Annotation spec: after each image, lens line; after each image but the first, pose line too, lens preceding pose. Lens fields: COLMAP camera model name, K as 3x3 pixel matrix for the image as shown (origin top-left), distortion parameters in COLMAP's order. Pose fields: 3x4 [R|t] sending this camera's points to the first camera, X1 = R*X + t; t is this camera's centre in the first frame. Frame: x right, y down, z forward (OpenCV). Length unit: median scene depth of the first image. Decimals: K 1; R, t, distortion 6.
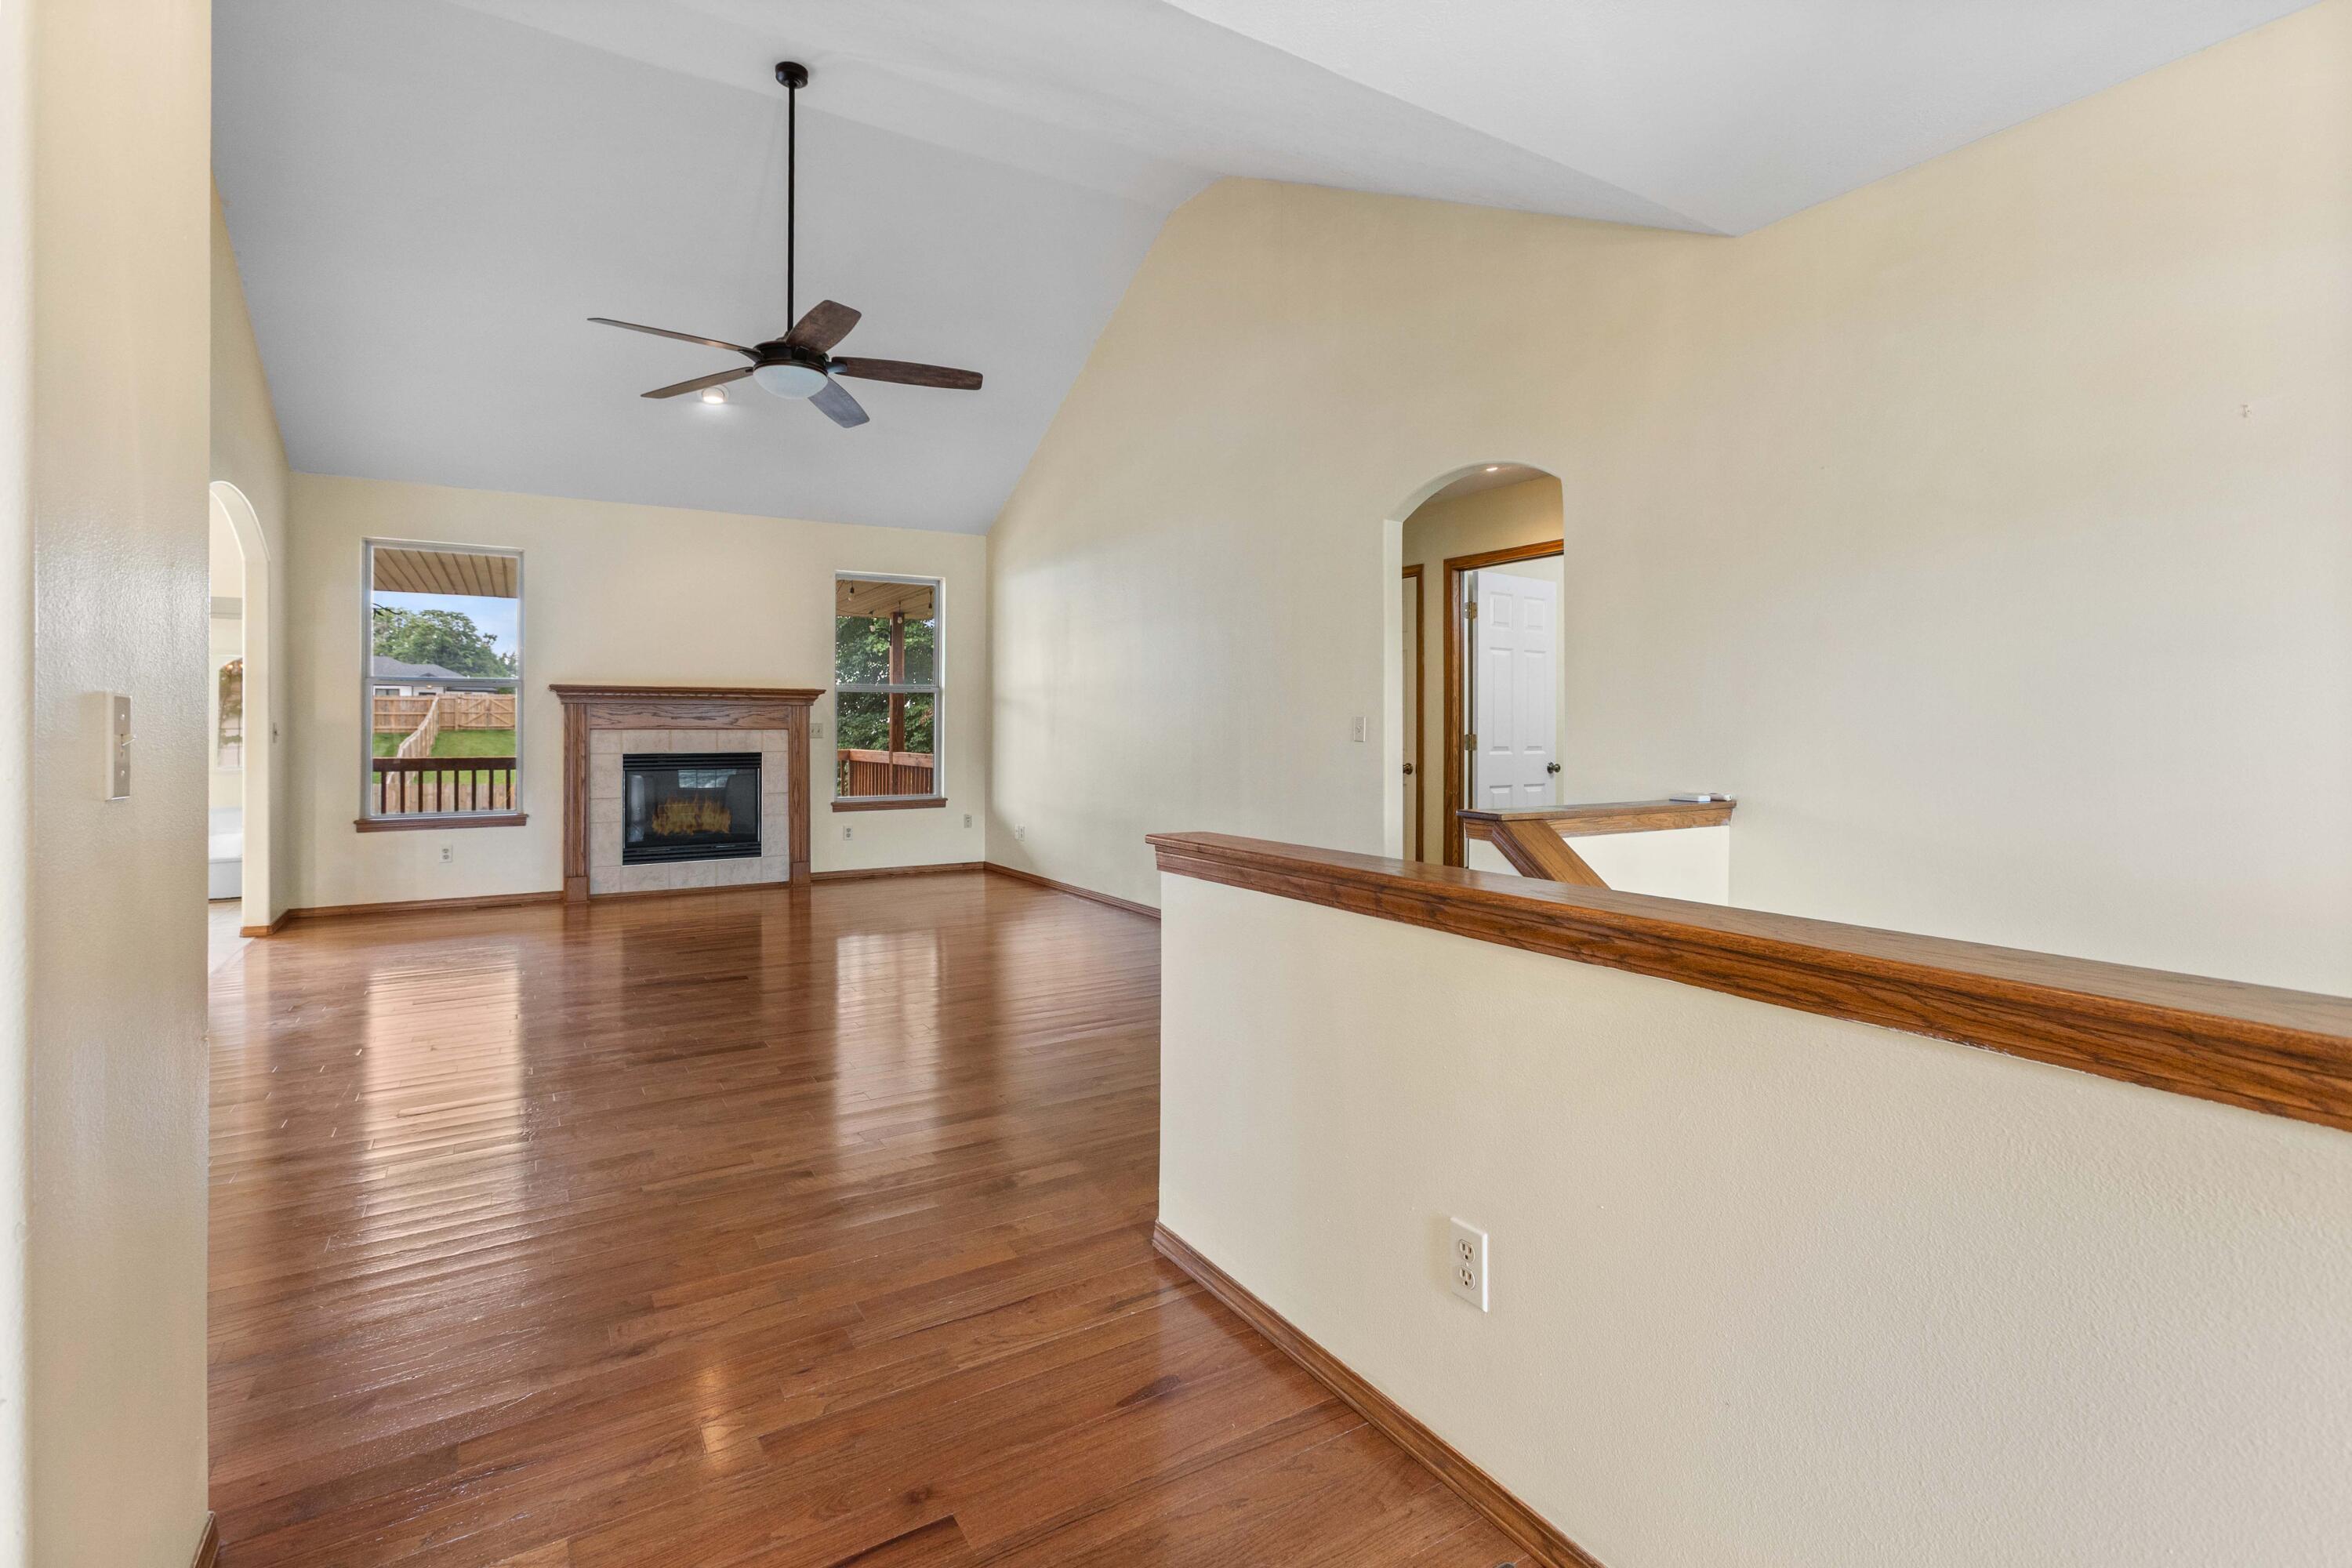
lens RADIAL K [[1060.1, 0, 1154.9], [0, 1060.1, 738.2], [0, 0, 1]] dist [-0.011192, 0.007224]
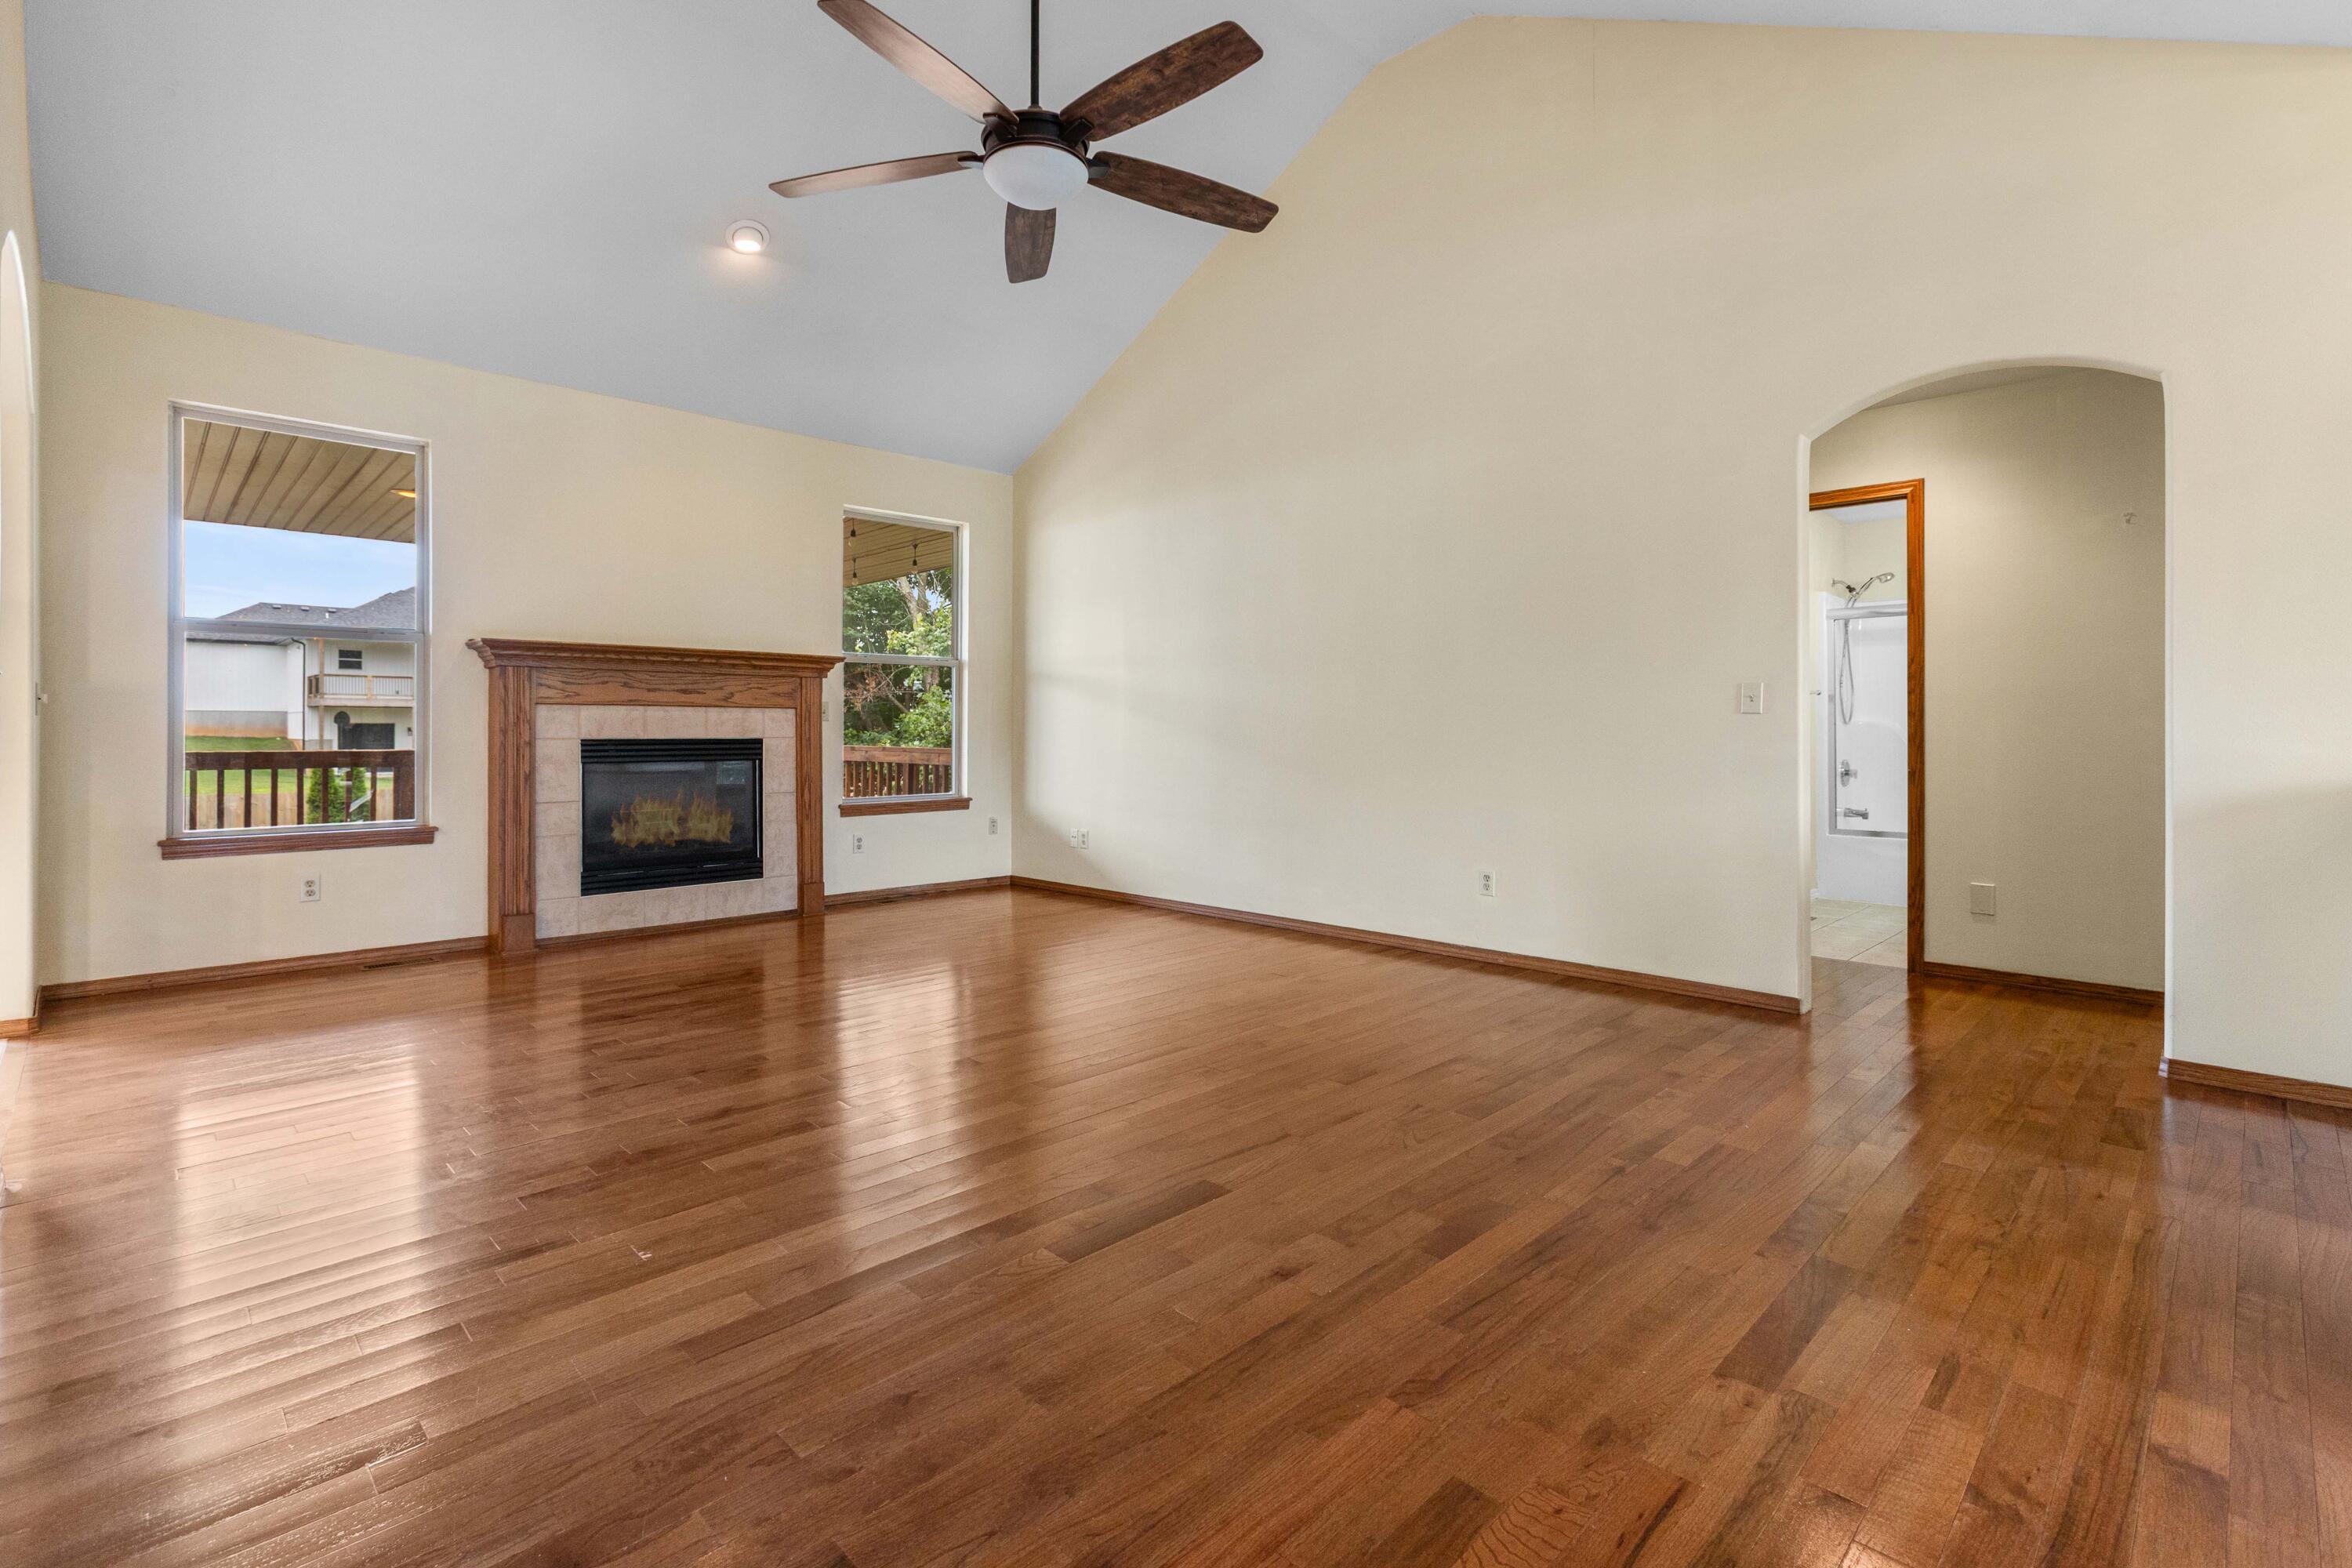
lens RADIAL K [[1060.1, 0, 1154.0], [0, 1060.1, 738.6], [0, 0, 1]] dist [-0.011192, 0.007224]
pose [[0.973837, -0.000470, 0.227247, -0.275191], [0.001249, 0.999994, -0.003281, 0.016253], [-0.227244, 0.003479, 0.973832, 0.208664]]
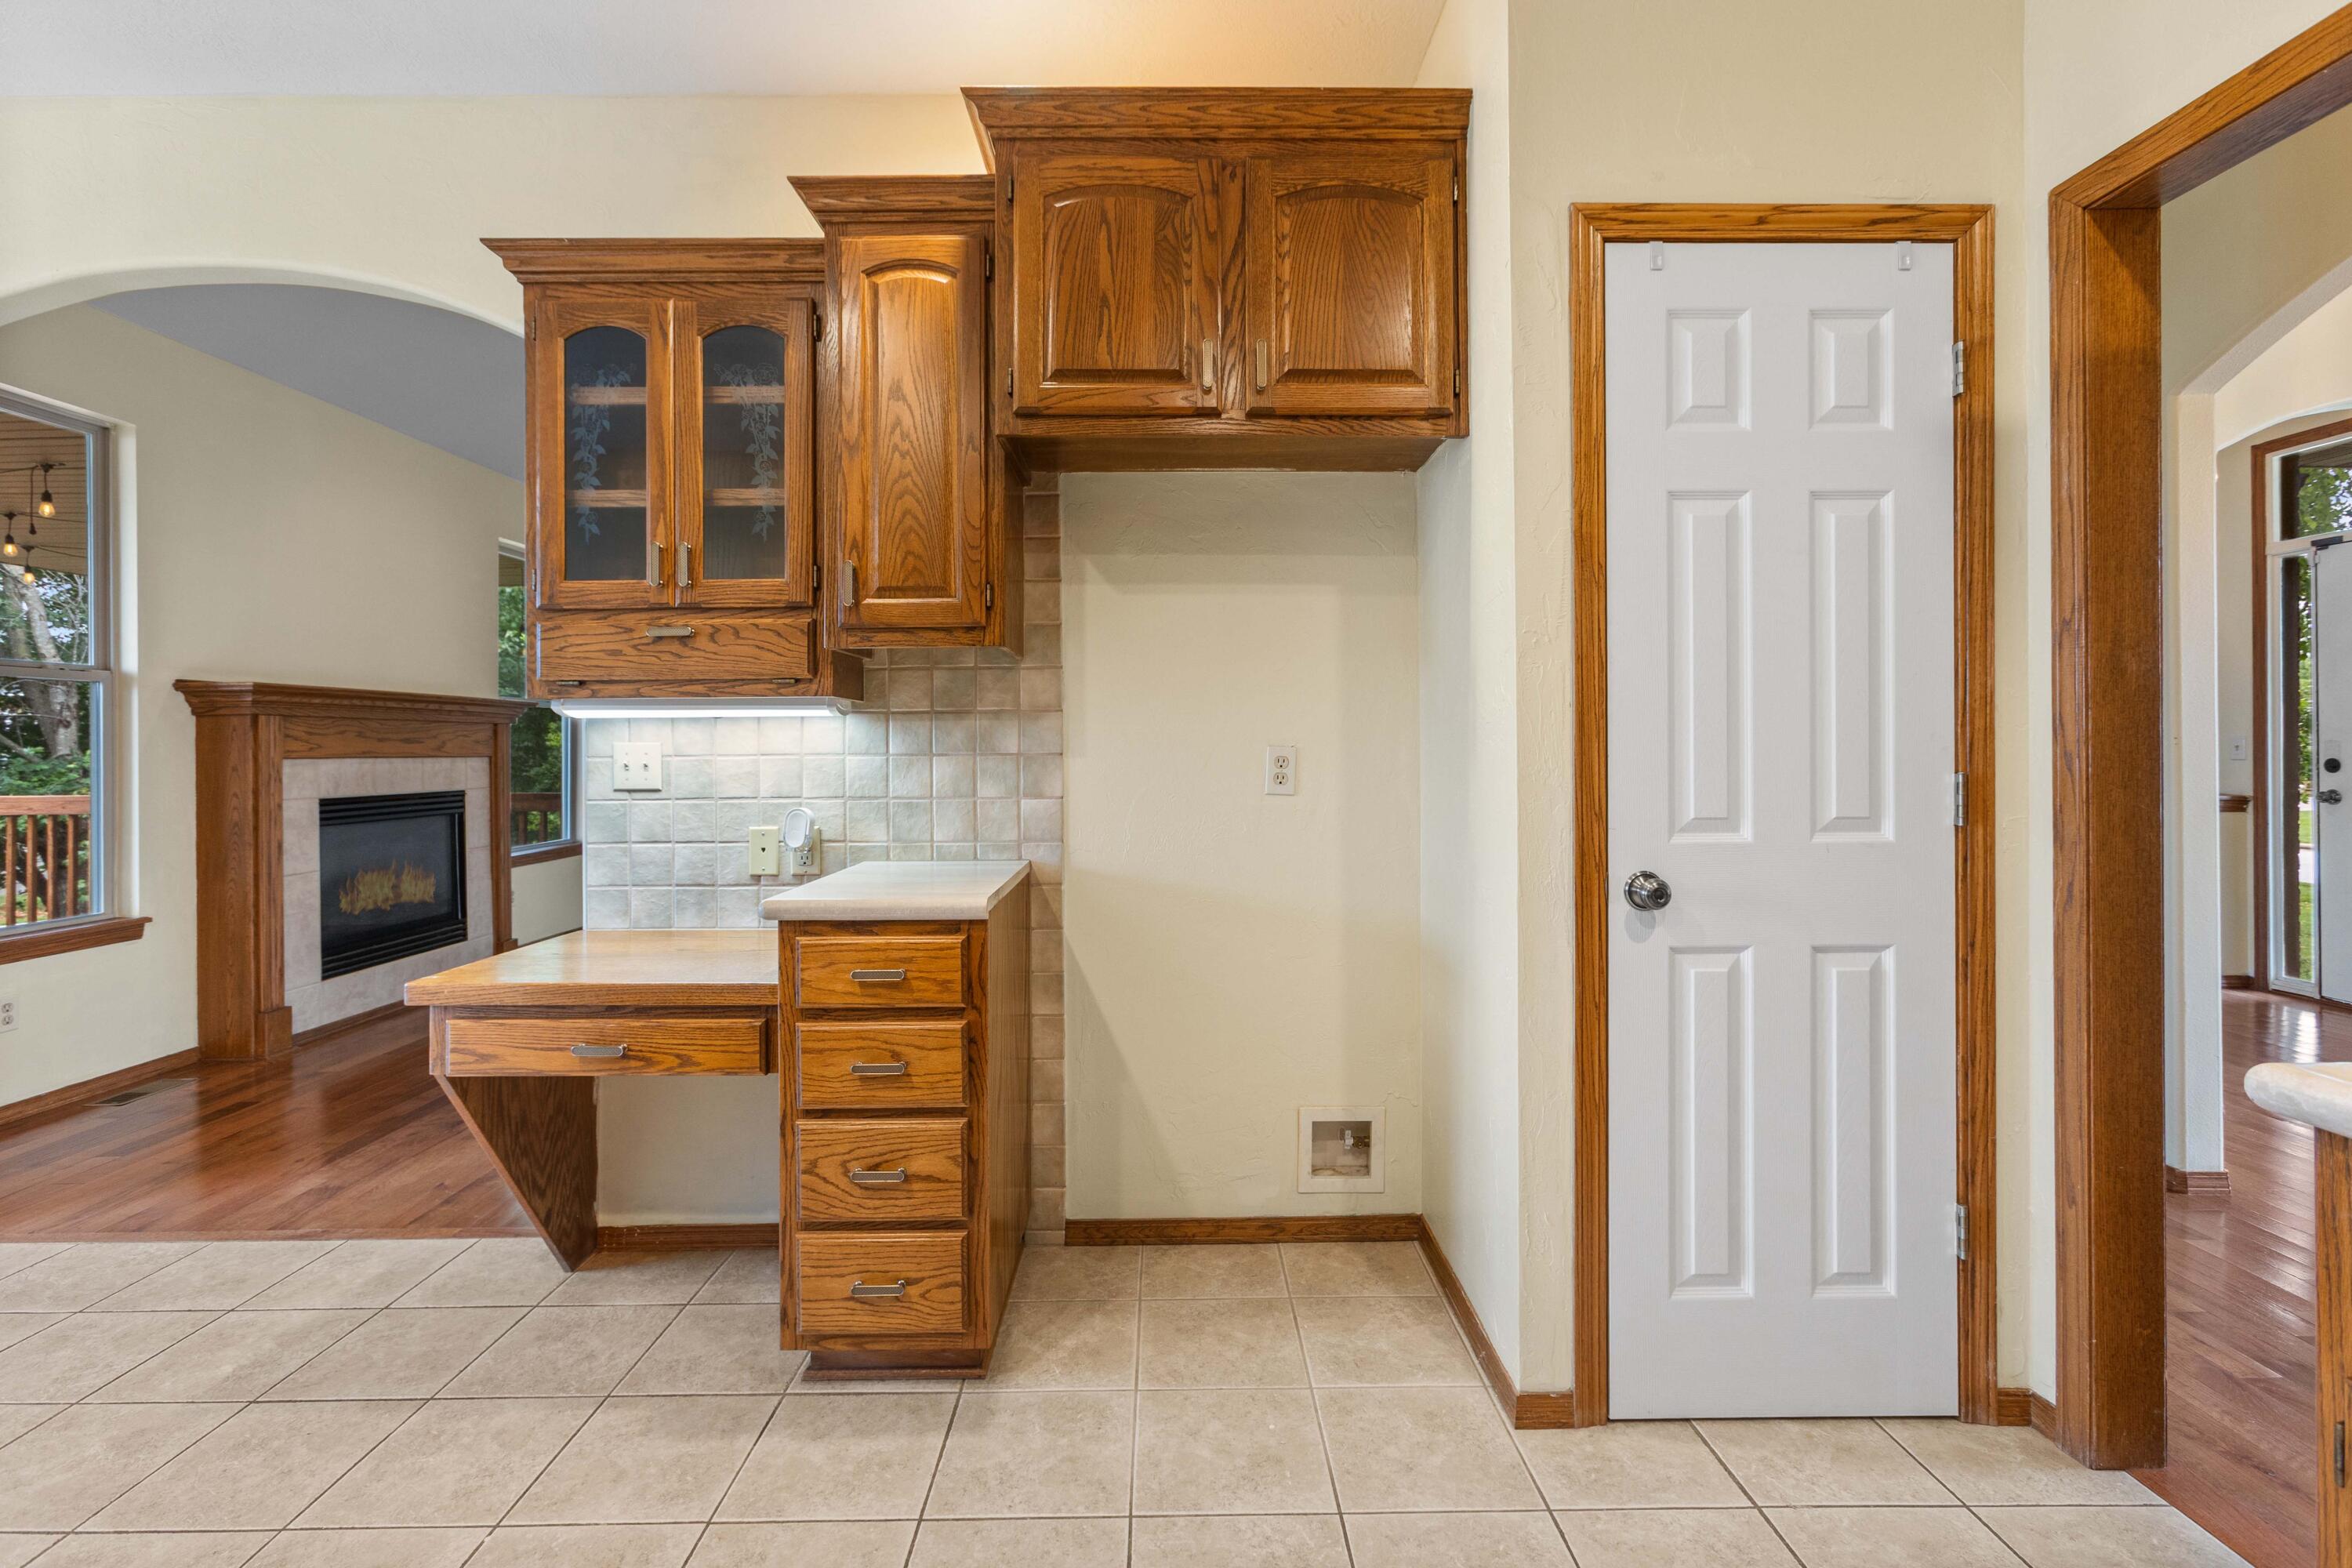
lens RADIAL K [[1060.1, 0, 1169.6], [0, 1060.1, 762.6], [0, 0, 1]] dist [-0.011192, 0.007224]
pose [[0.502258, -0.010511, 0.864654, -0.746255], [0.006122, 0.999944, 0.008600, -0.008000], [-0.864696, 0.000974, 0.502294, 0.255115]]
